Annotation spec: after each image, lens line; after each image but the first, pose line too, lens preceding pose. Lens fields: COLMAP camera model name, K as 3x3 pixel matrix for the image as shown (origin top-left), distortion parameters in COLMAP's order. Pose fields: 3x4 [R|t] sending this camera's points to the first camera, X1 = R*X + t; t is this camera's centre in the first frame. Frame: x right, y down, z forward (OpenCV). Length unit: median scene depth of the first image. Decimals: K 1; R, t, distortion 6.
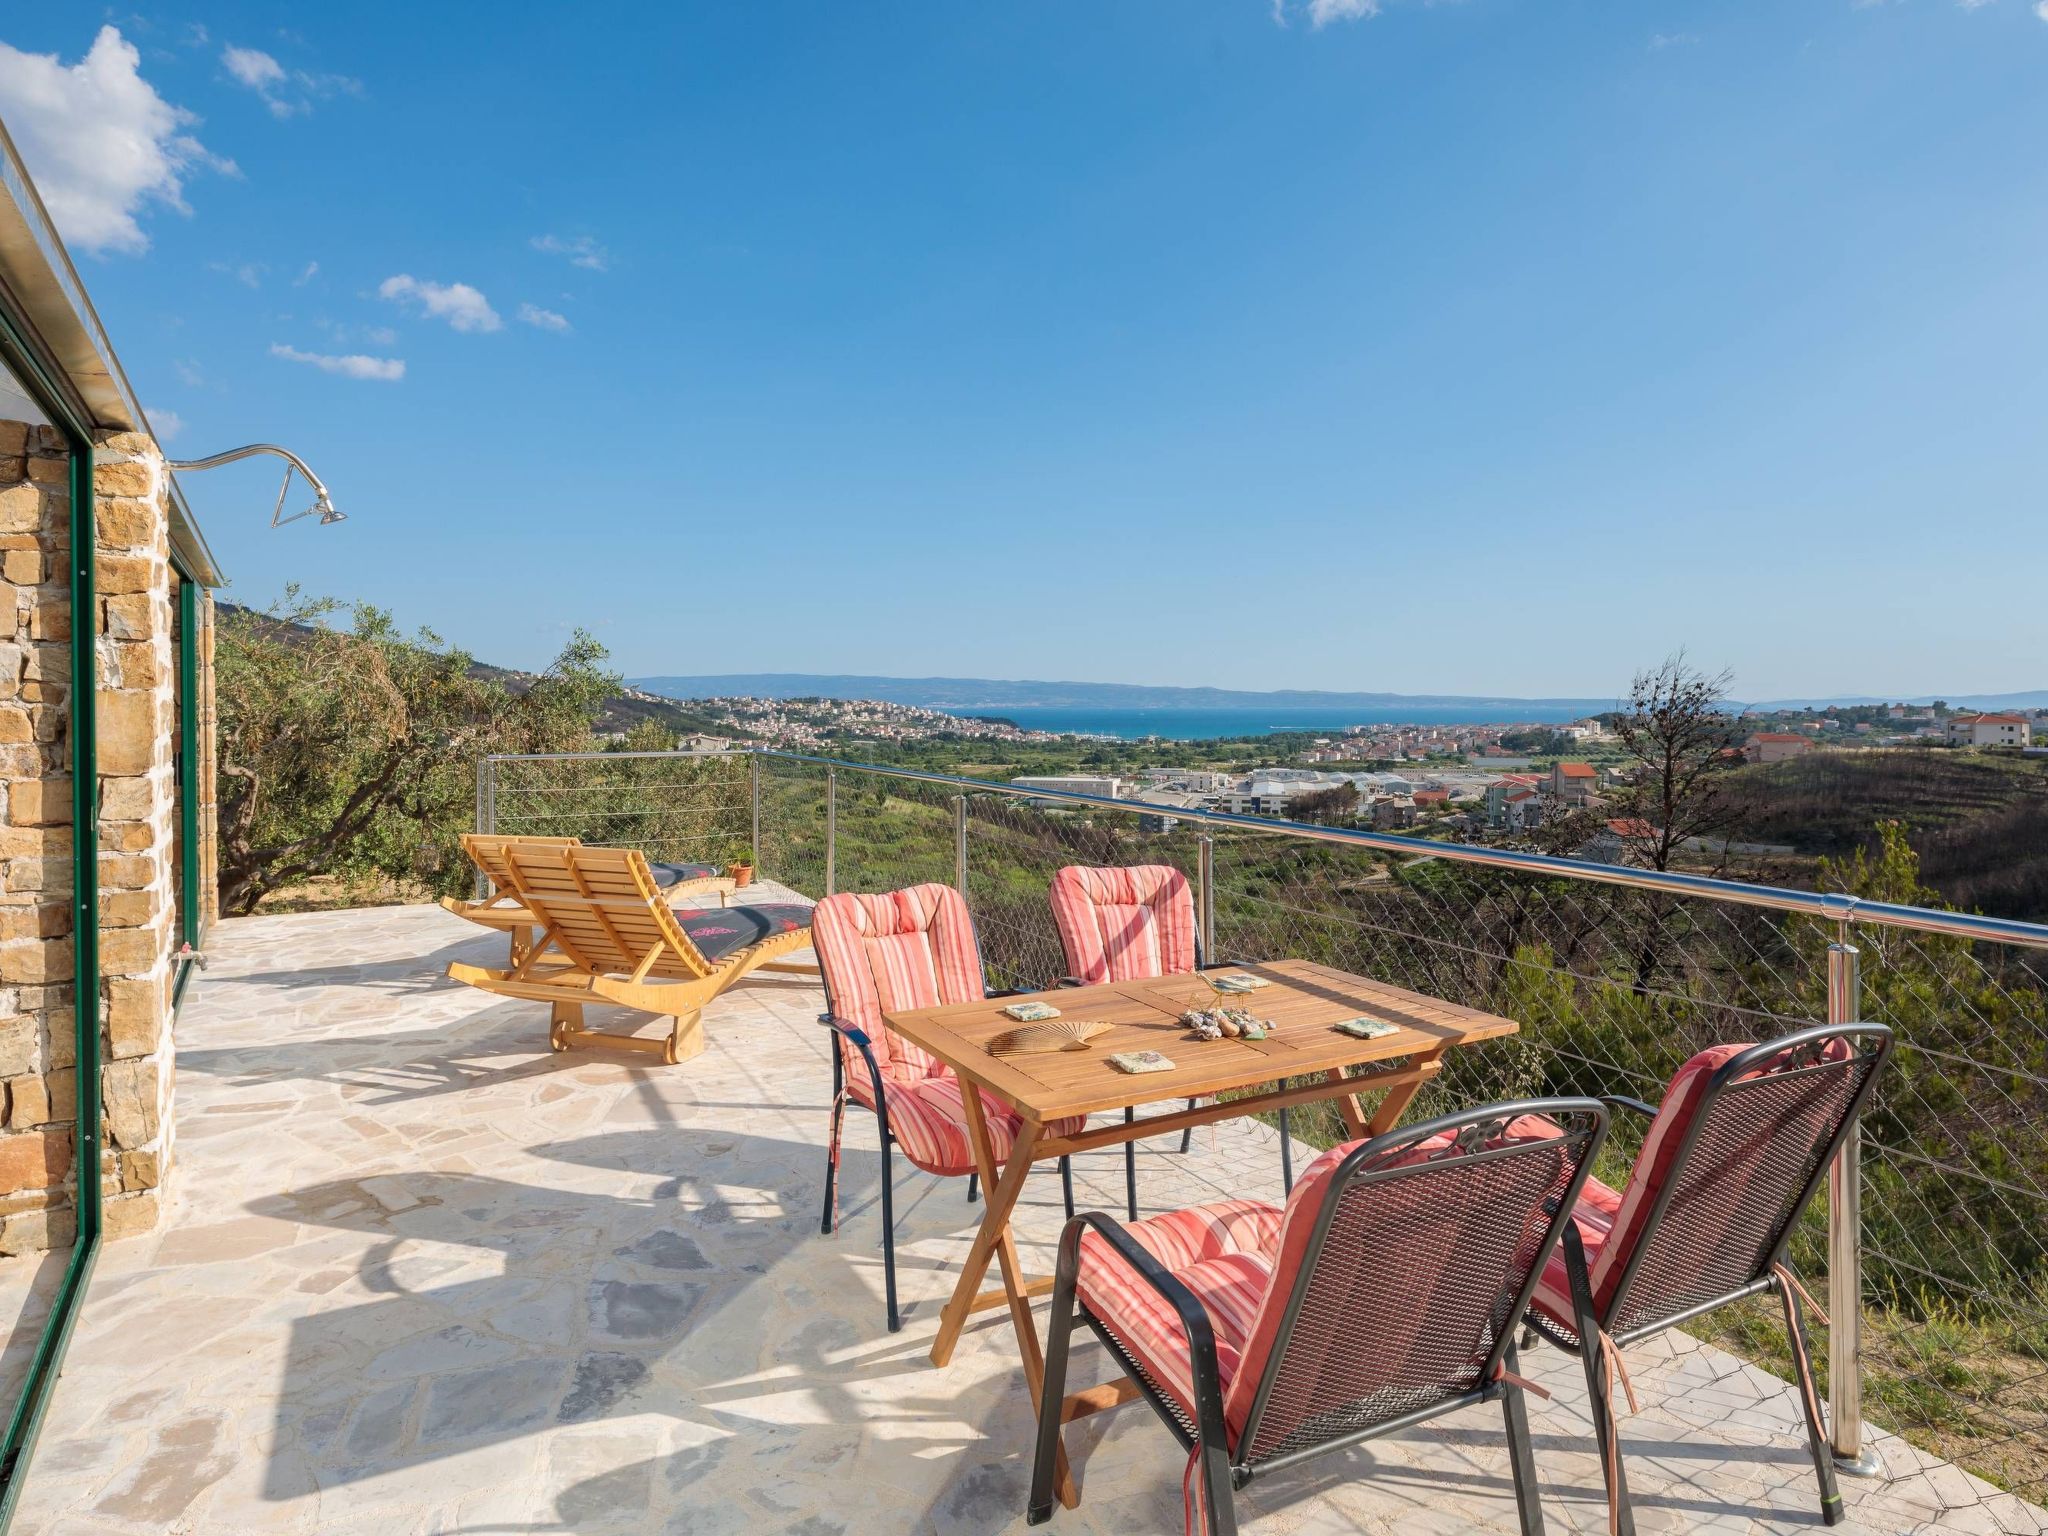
lens RADIAL K [[1137.4, 0, 1038.7], [0, 1137.4, 757.6], [0, 0, 1]] dist [-0.013081, 0.001031]
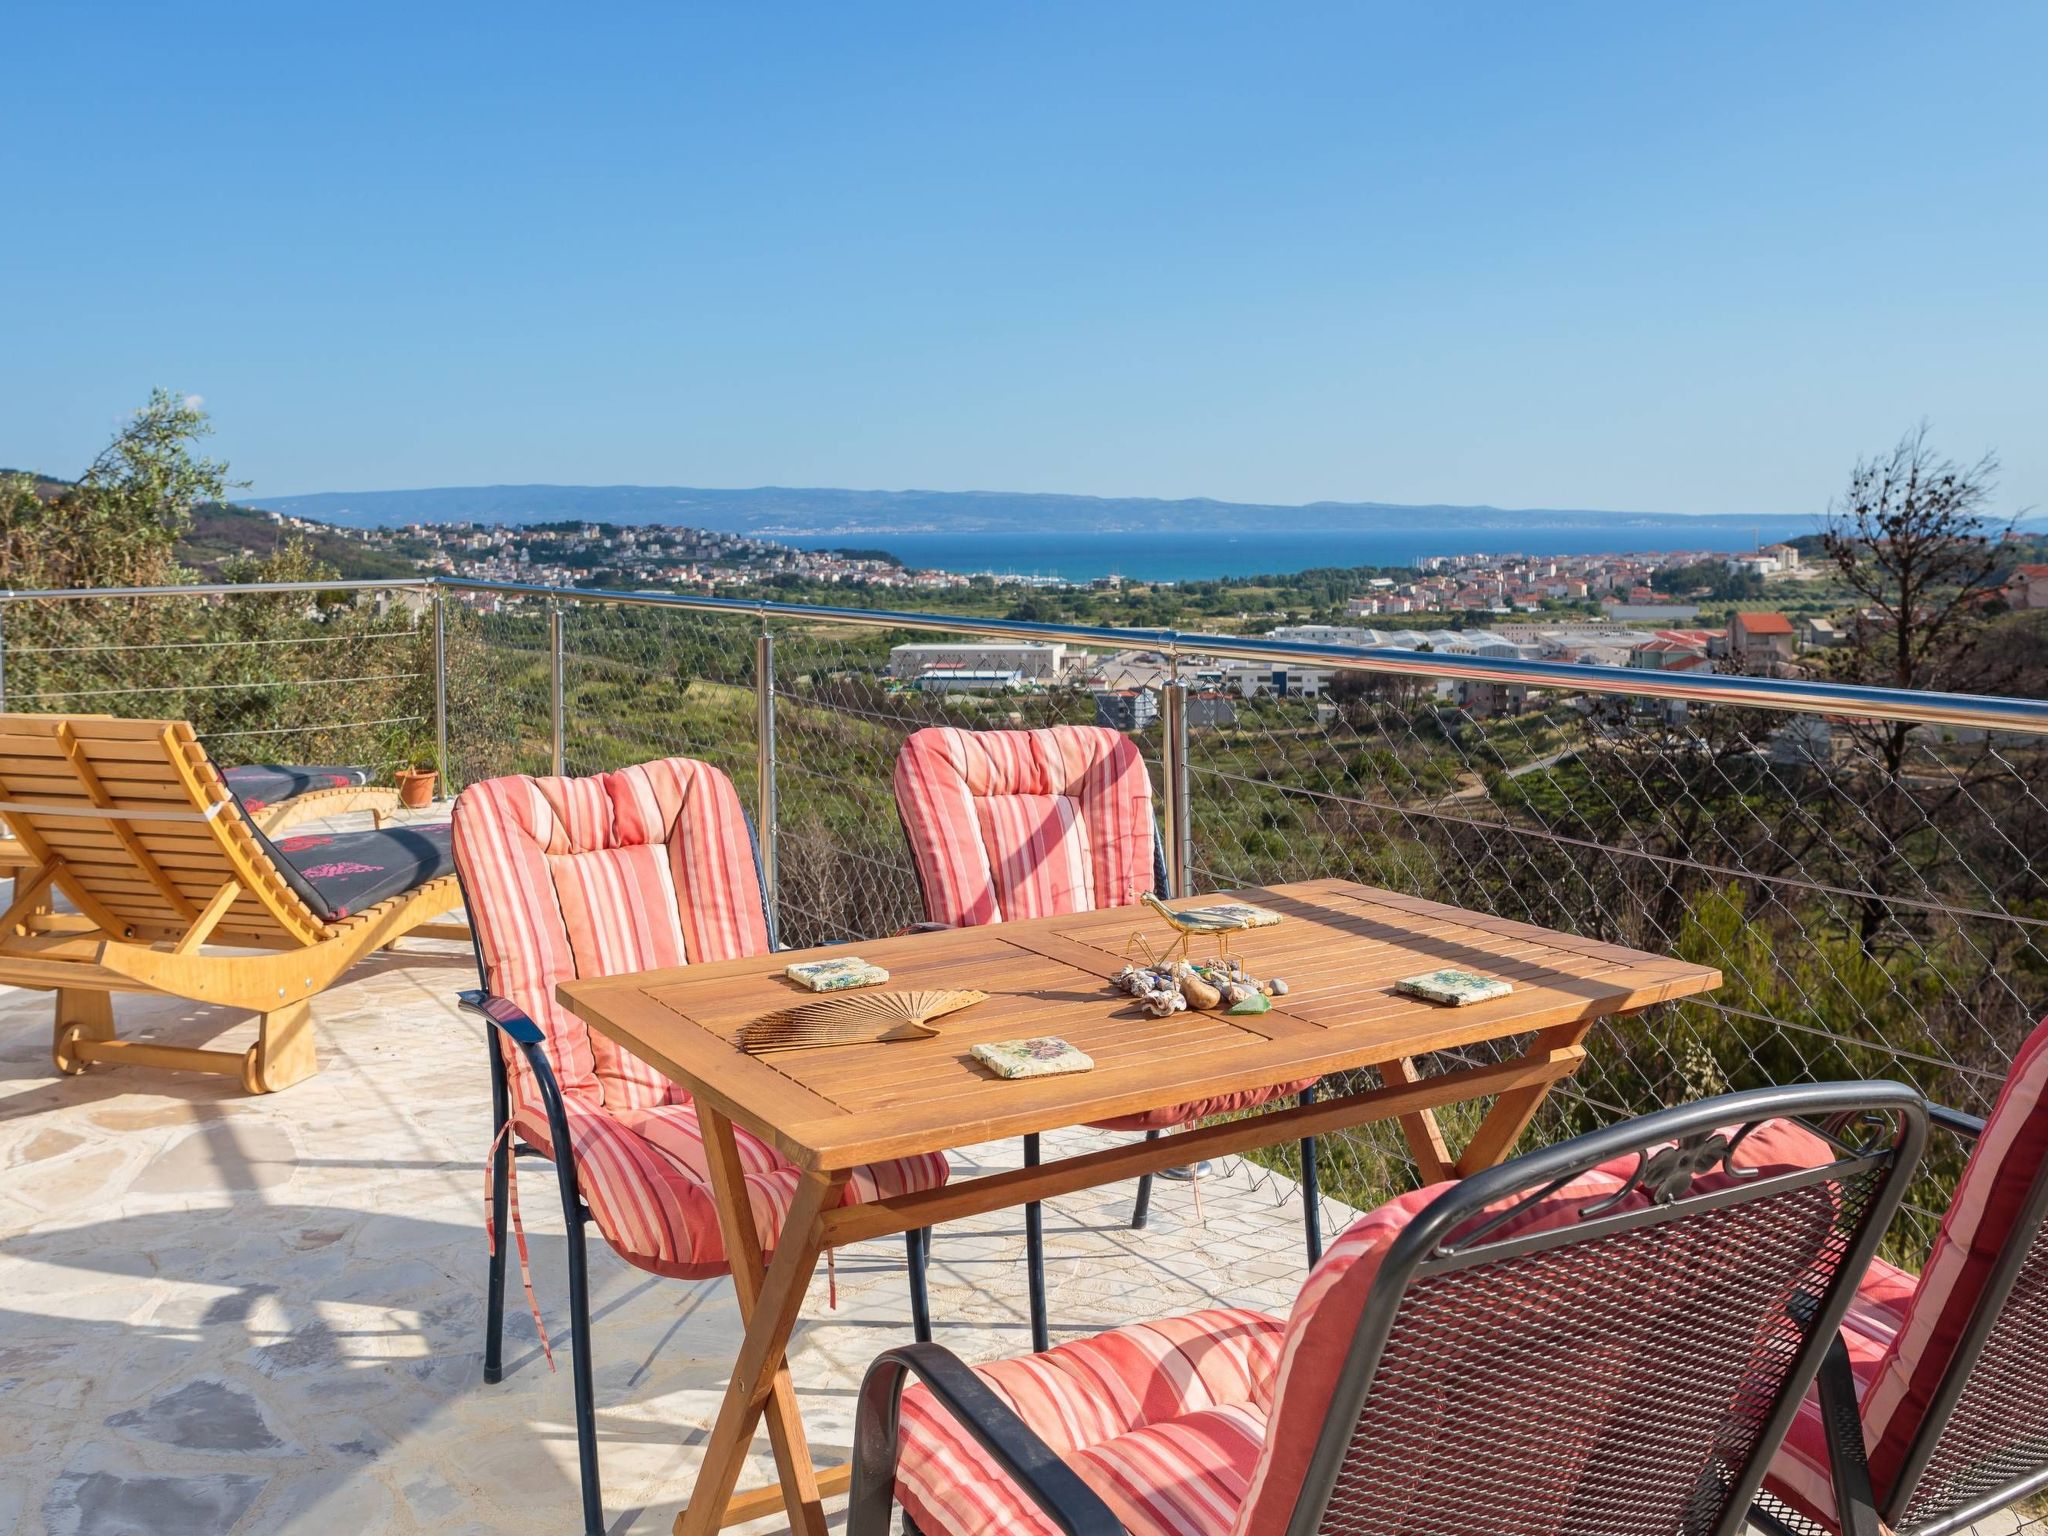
lens RADIAL K [[1780.3, 0, 1043.0], [0, 1780.3, 669.9], [0, 0, 1]] dist [-0.125156, 0.092956]
pose [[0.998421, -0.013638, 0.054495, 0.012034], [0.012268, 0.999602, 0.025409, 0.015361], [-0.054820, -0.024700, 0.998191, 0.042908]]
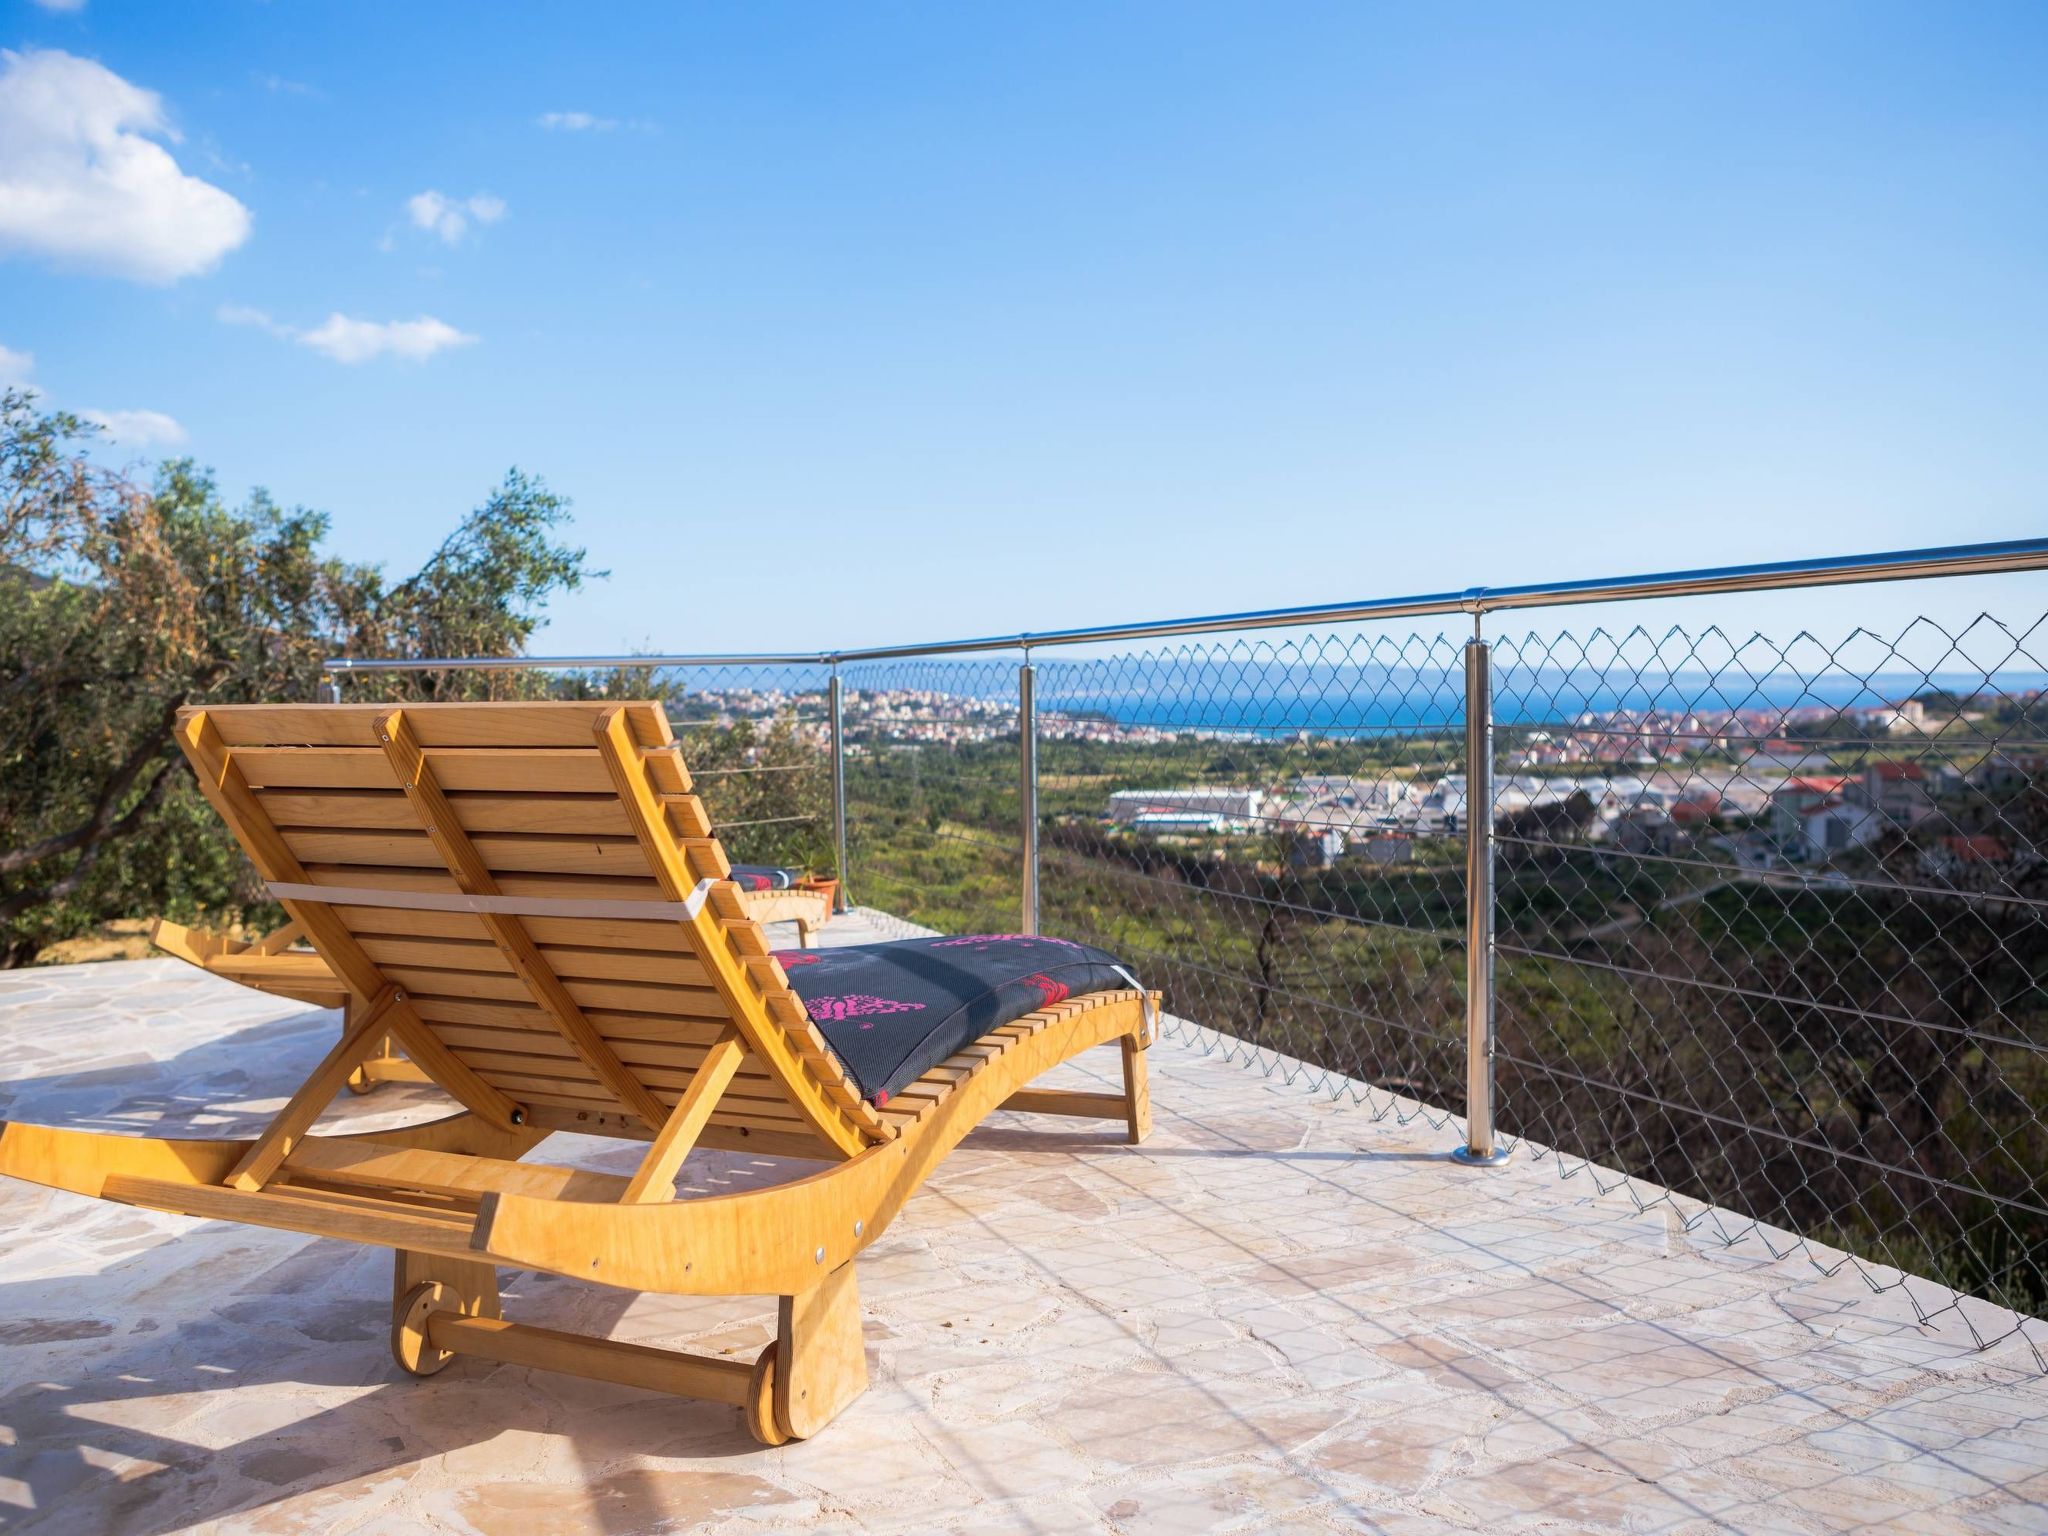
lens RADIAL K [[1376.9, 0, 1029.5], [0, 1376.9, 808.5], [0, 0, 1]] dist [-0.091976, 0.060130]
pose [[0.999338, -0.014104, -0.033541, -0.100112], [0.014411, 0.999856, 0.008944, 0.041275], [0.033410, -0.009422, 0.999397, 0.268855]]
